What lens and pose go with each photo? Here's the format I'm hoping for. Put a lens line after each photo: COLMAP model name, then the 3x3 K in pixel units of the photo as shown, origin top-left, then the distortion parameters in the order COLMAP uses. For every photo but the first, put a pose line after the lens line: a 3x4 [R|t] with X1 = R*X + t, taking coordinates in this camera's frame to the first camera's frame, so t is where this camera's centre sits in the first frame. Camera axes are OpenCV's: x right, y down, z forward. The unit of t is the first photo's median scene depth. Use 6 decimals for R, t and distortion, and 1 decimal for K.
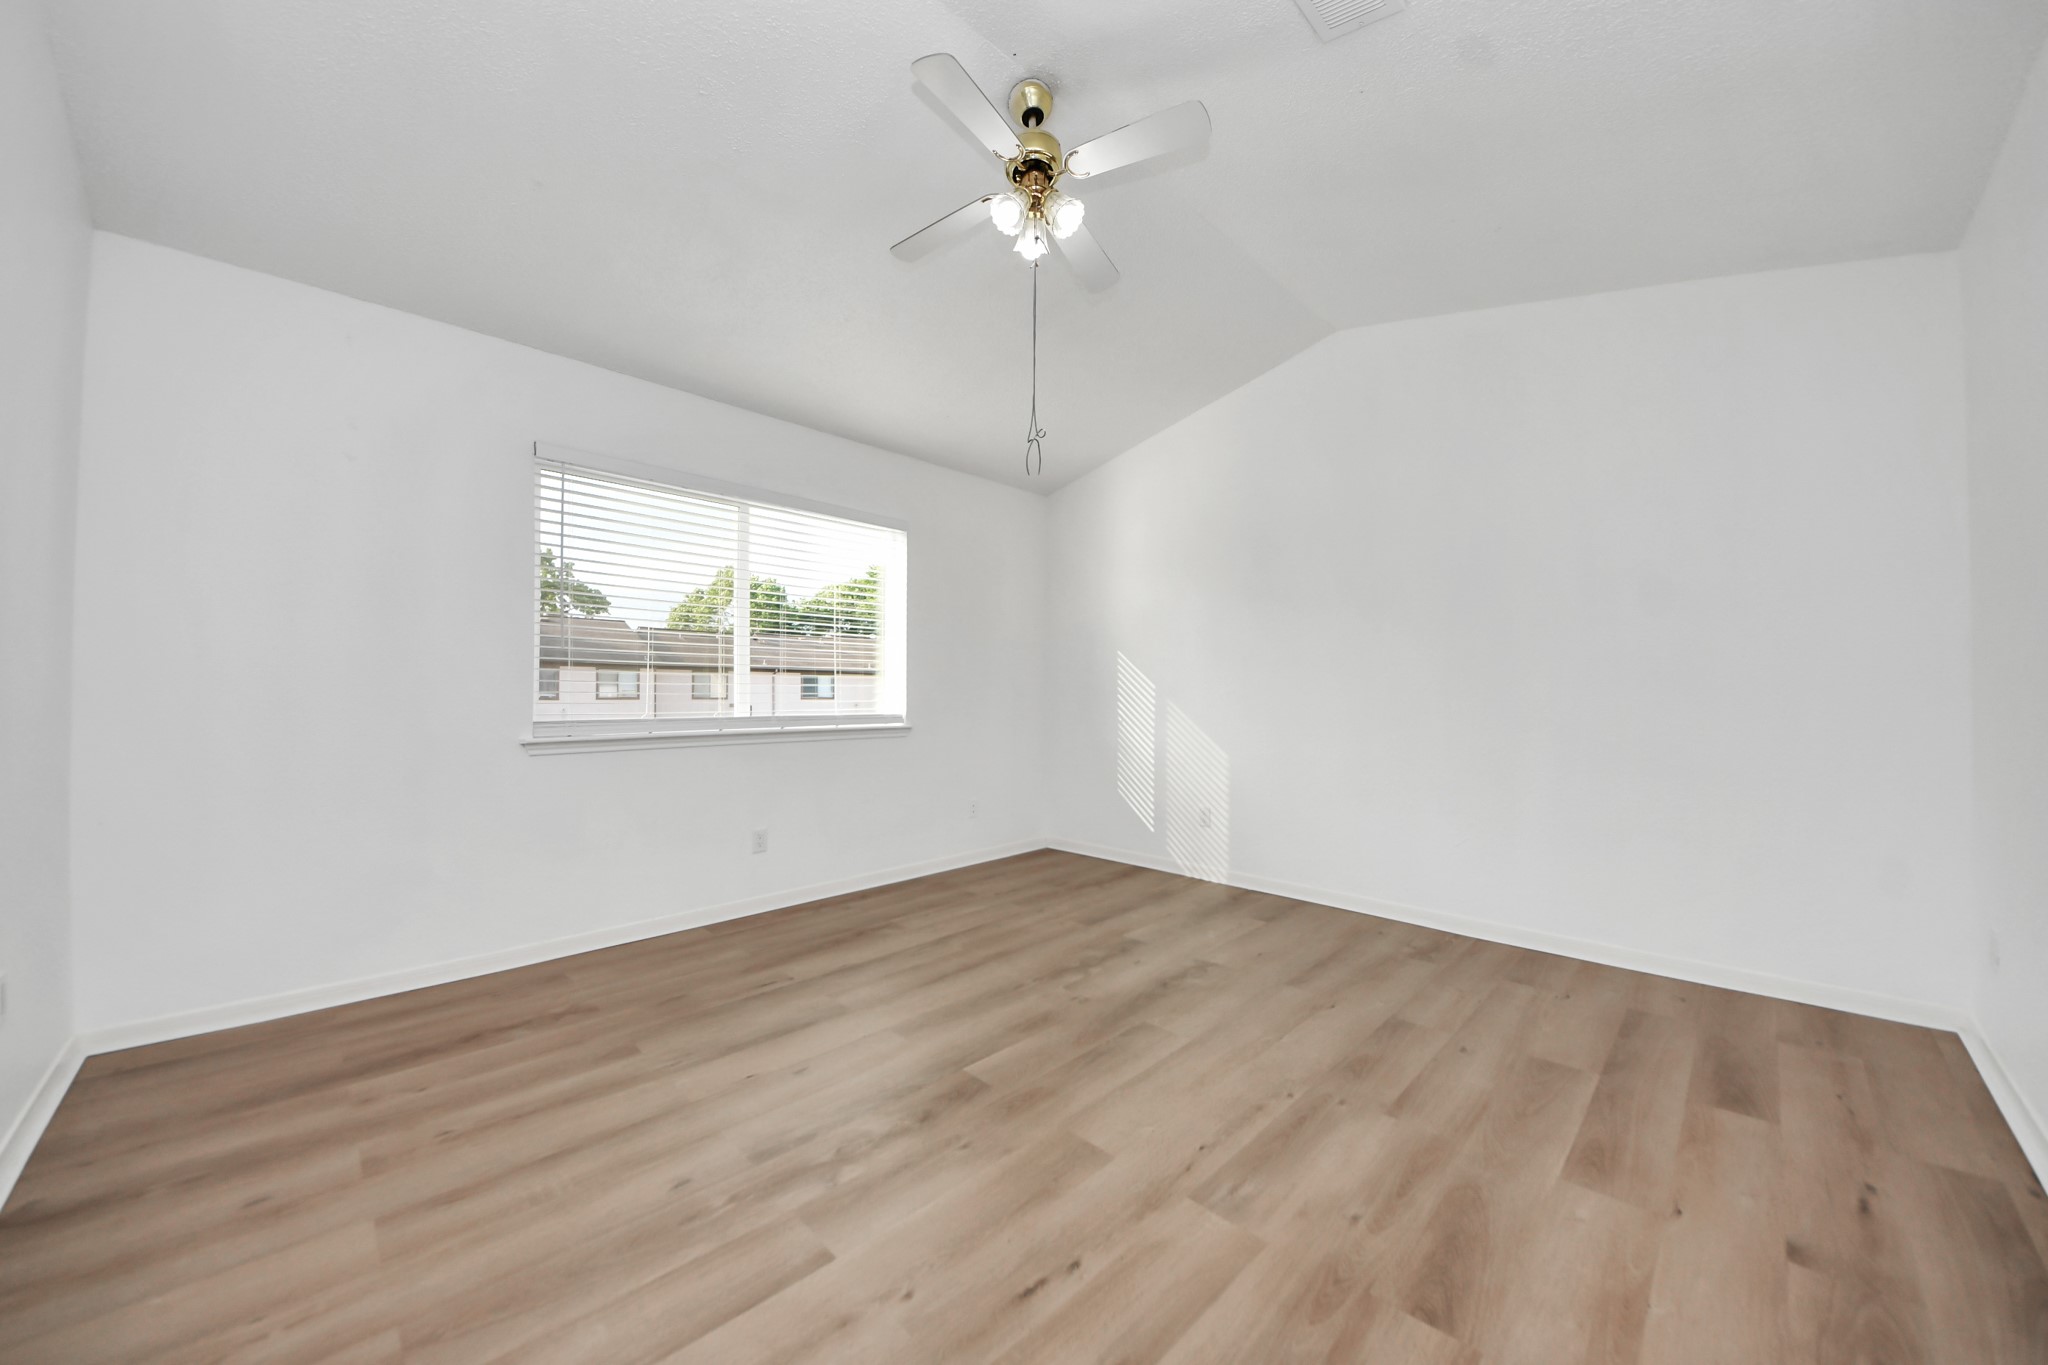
lens RADIAL K [[731.6, 0, 1032.8], [0, 731.6, 694.8], [0, 0, 1]] dist [0.002579, -0.000308]
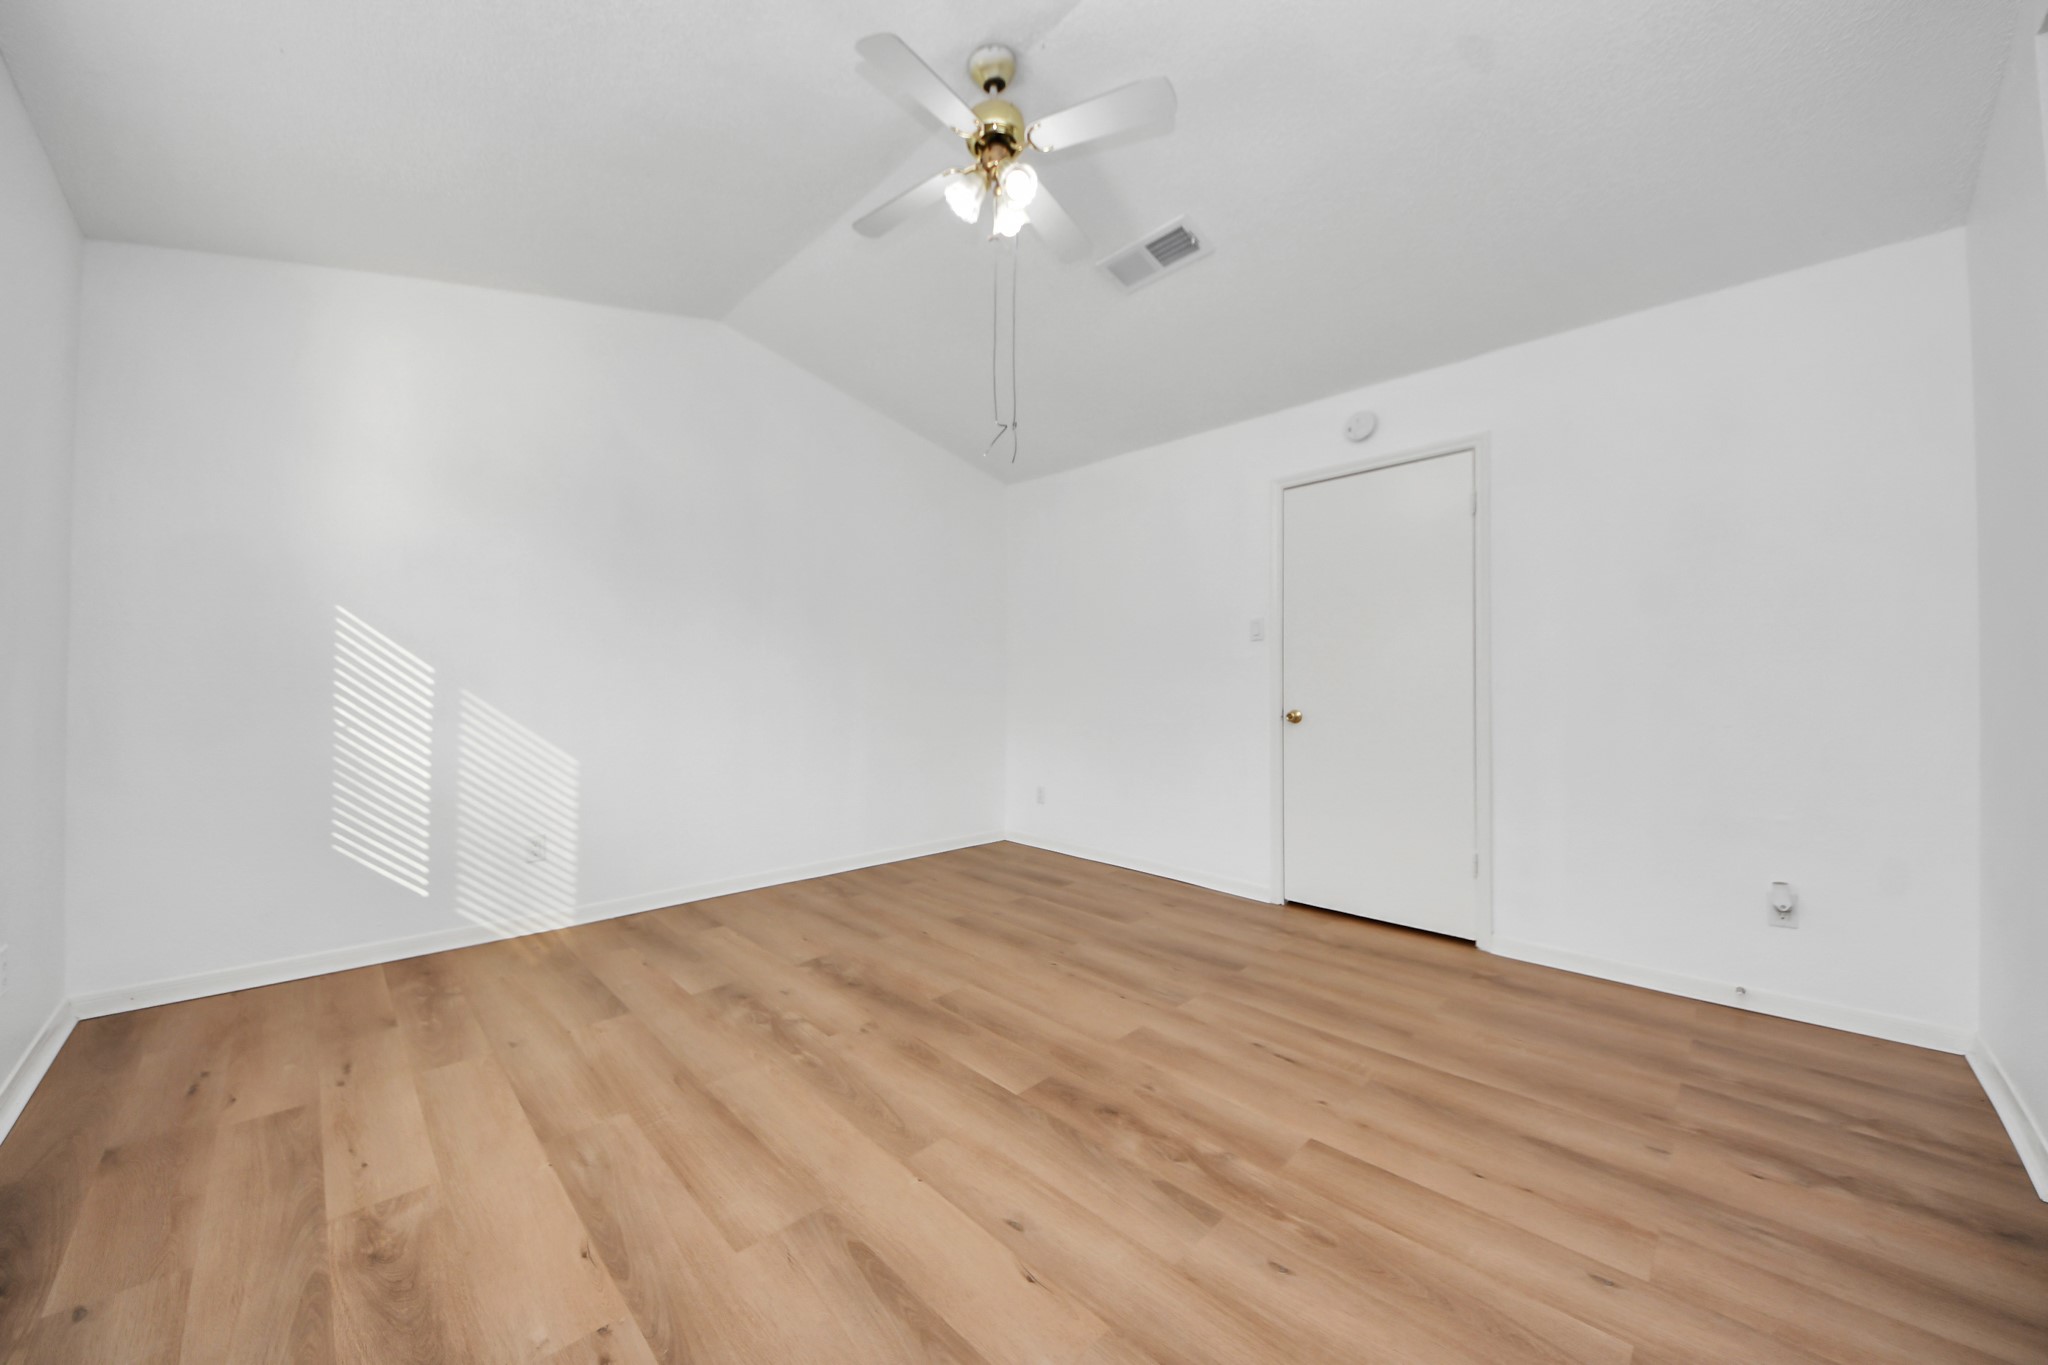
lens RADIAL K [[731.6, 0, 1032.8], [0, 731.6, 694.8], [0, 0, 1]] dist [0.002579, -0.000308]
pose [[-0.005471, -0.014266, 0.999883, -0.800579], [-0.002659, 0.999895, 0.014252, 0.000533], [-0.999981, -0.002581, -0.005509, 0.790135]]
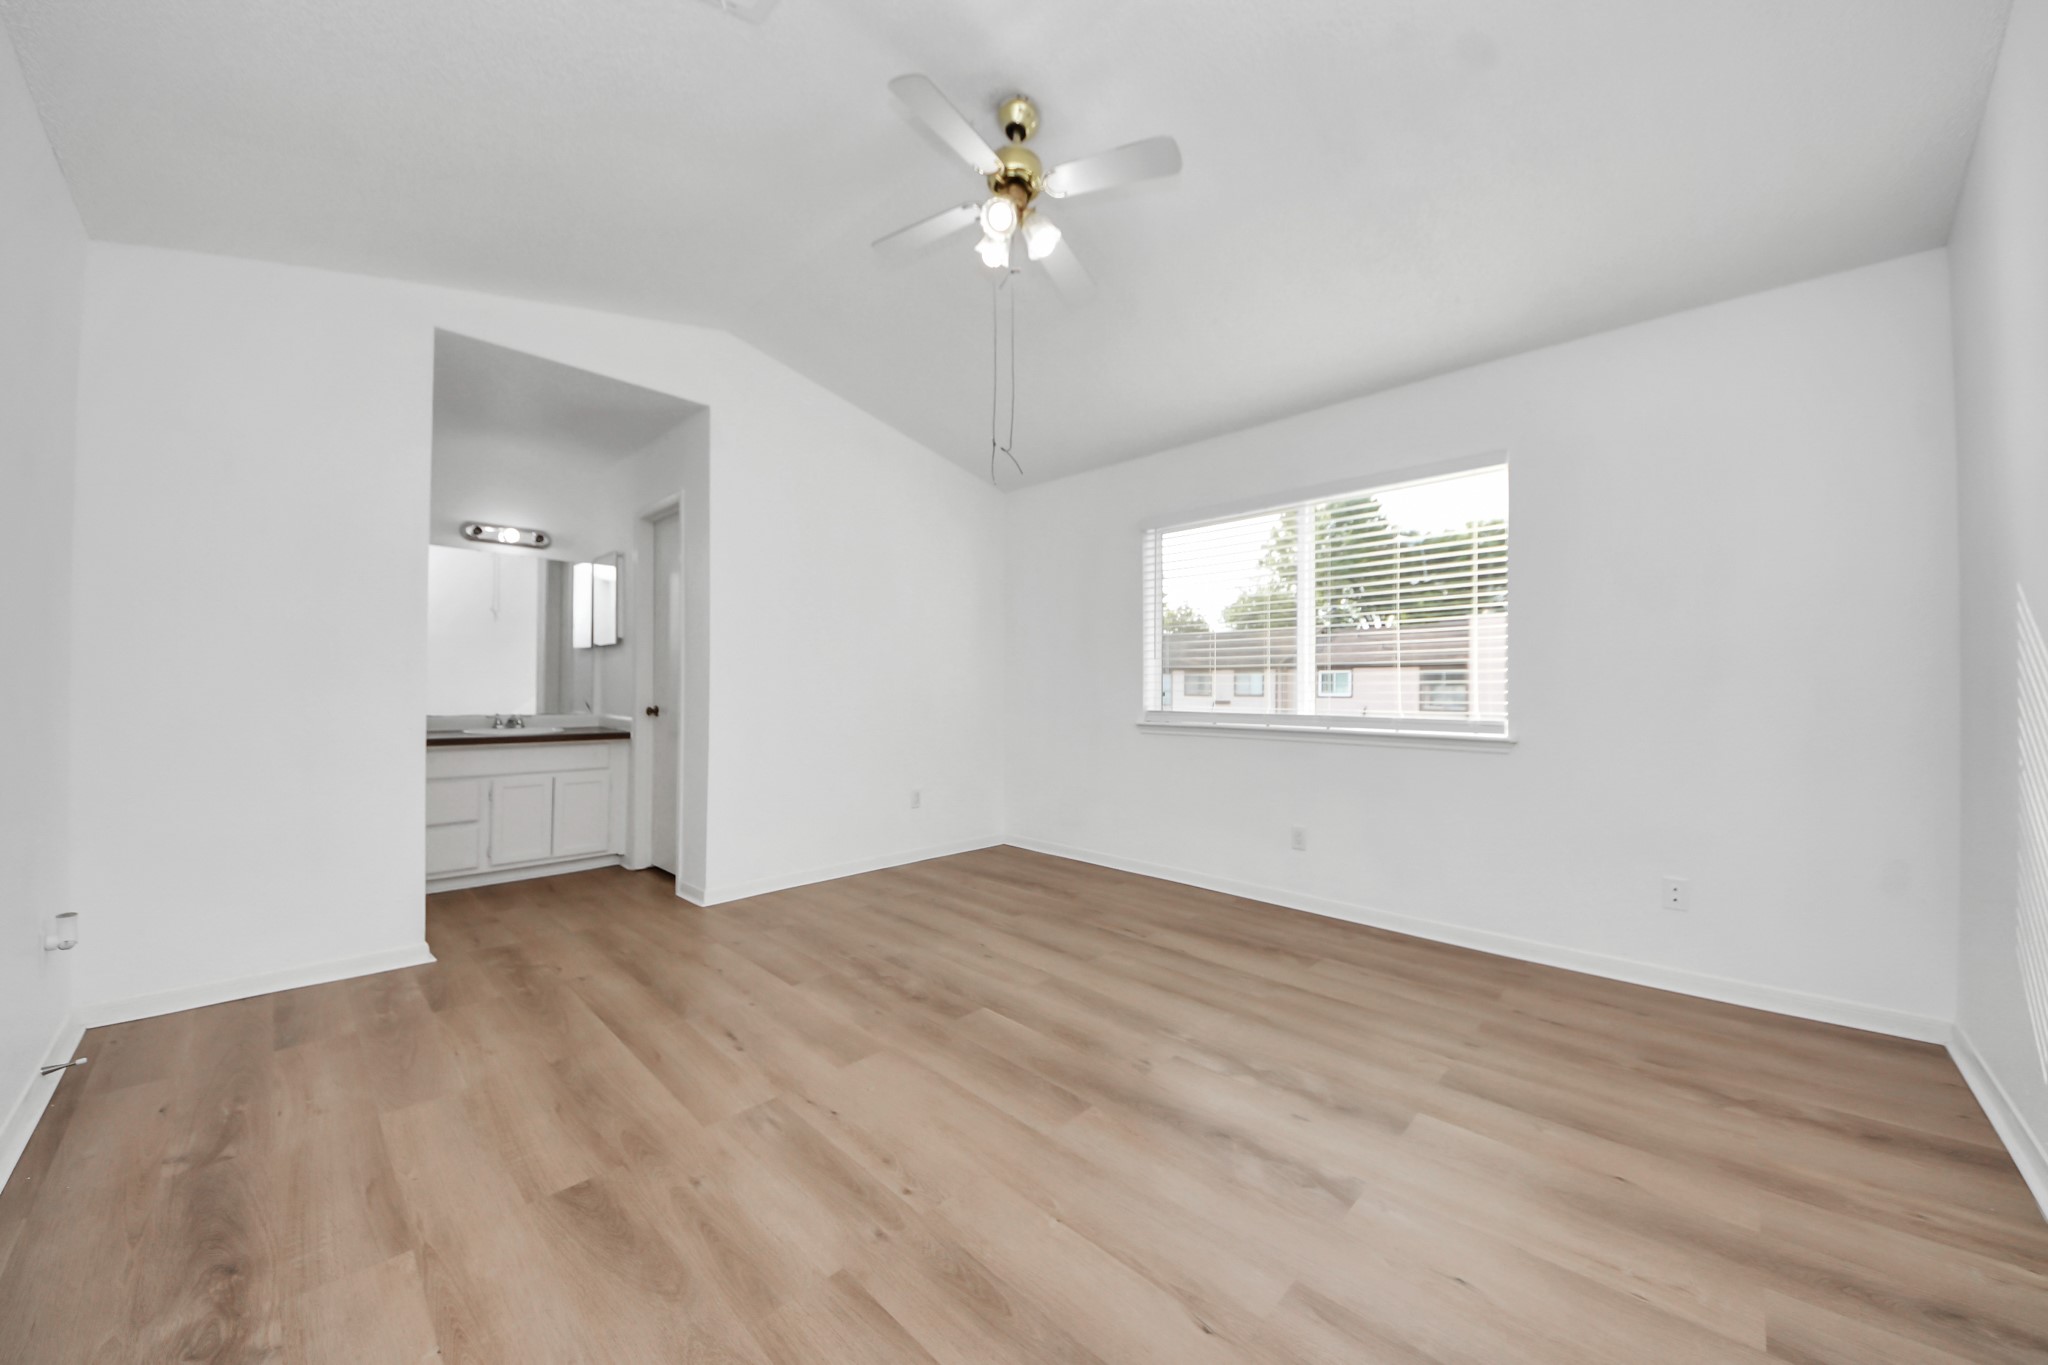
lens RADIAL K [[719.8, 0, 1012.1], [0, 719.8, 686.8], [0, 0, 1]] dist [0.064158, -0.035147]
pose [[0.004384, -0.006620, -0.999968, 0.865952], [-0.009976, 0.999928, -0.006663, 0.002704], [0.999941, 0.010005, 0.004318, 0.828422]]
